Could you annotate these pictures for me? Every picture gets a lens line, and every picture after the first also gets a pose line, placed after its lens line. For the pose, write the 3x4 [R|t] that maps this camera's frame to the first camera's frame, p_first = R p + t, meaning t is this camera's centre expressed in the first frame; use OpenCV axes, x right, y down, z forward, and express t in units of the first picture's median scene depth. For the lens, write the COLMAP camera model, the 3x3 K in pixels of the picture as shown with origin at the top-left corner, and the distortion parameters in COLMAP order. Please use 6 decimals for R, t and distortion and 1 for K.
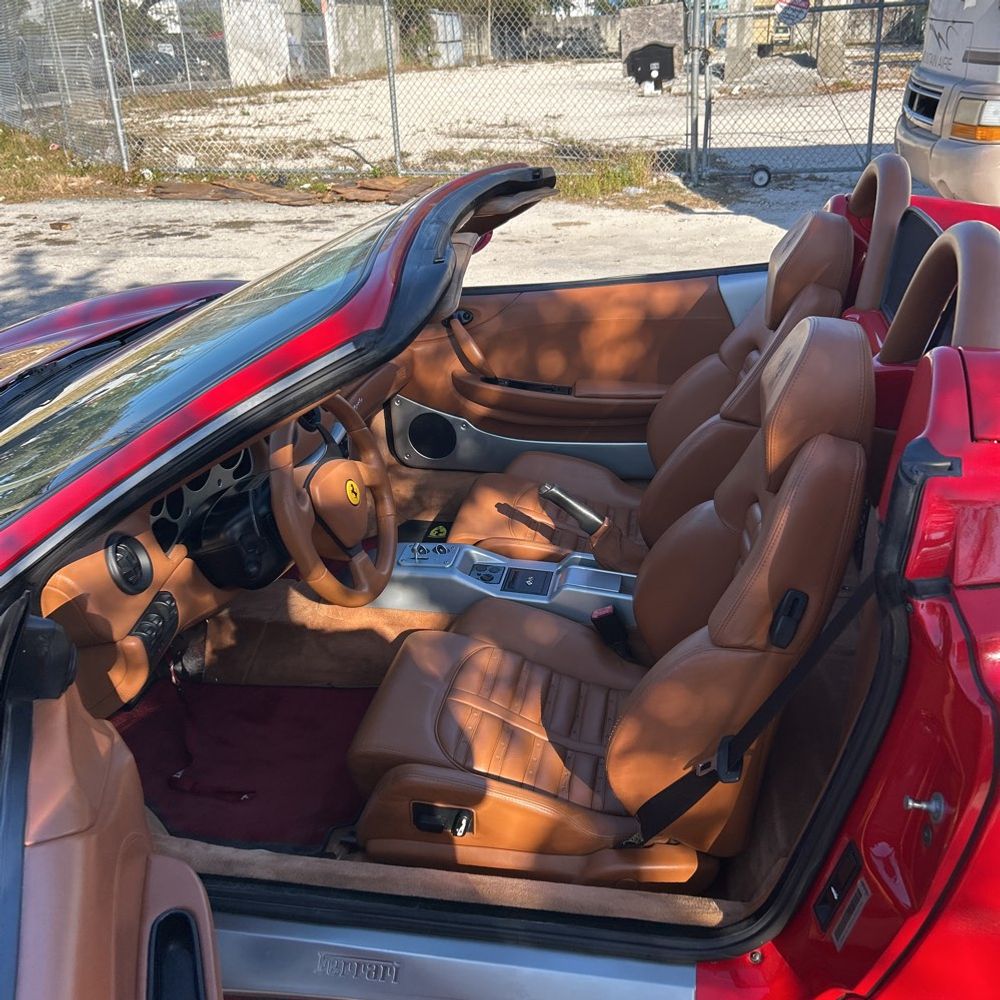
lens RADIAL K [[1045.5, 0, 495.0], [0, 1045.5, 486.6], [0, 0, 1]] dist [0.020920, -0.004059]
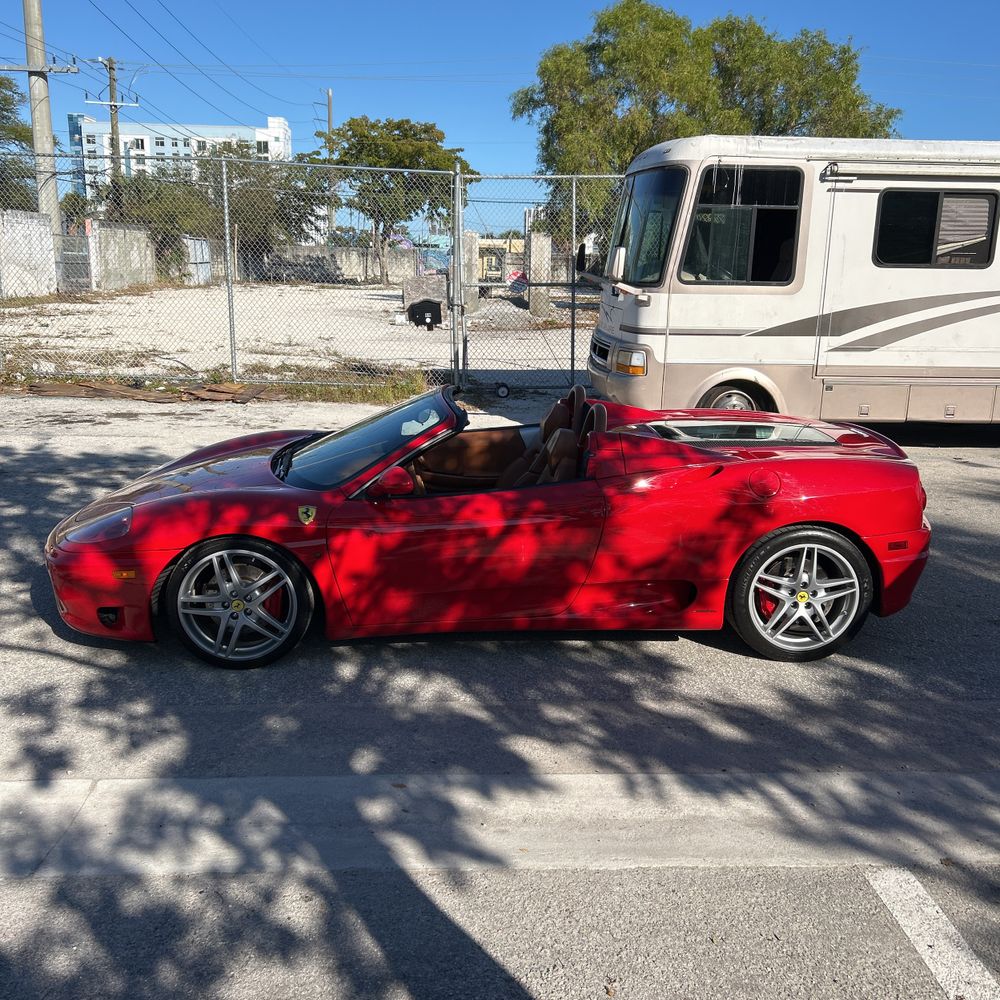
lens RADIAL K [[1001.1, 0, 500.0], [0, 1001.1, 500.0], [0, 0, 1]] dist [0.018765, -0.014300]
pose [[0.967103, -0.003505, 0.254360, -0.101472], [0.047952, 0.984492, -0.168750, 0.085658], [-0.249824, 0.175396, 0.952273, -0.286689]]
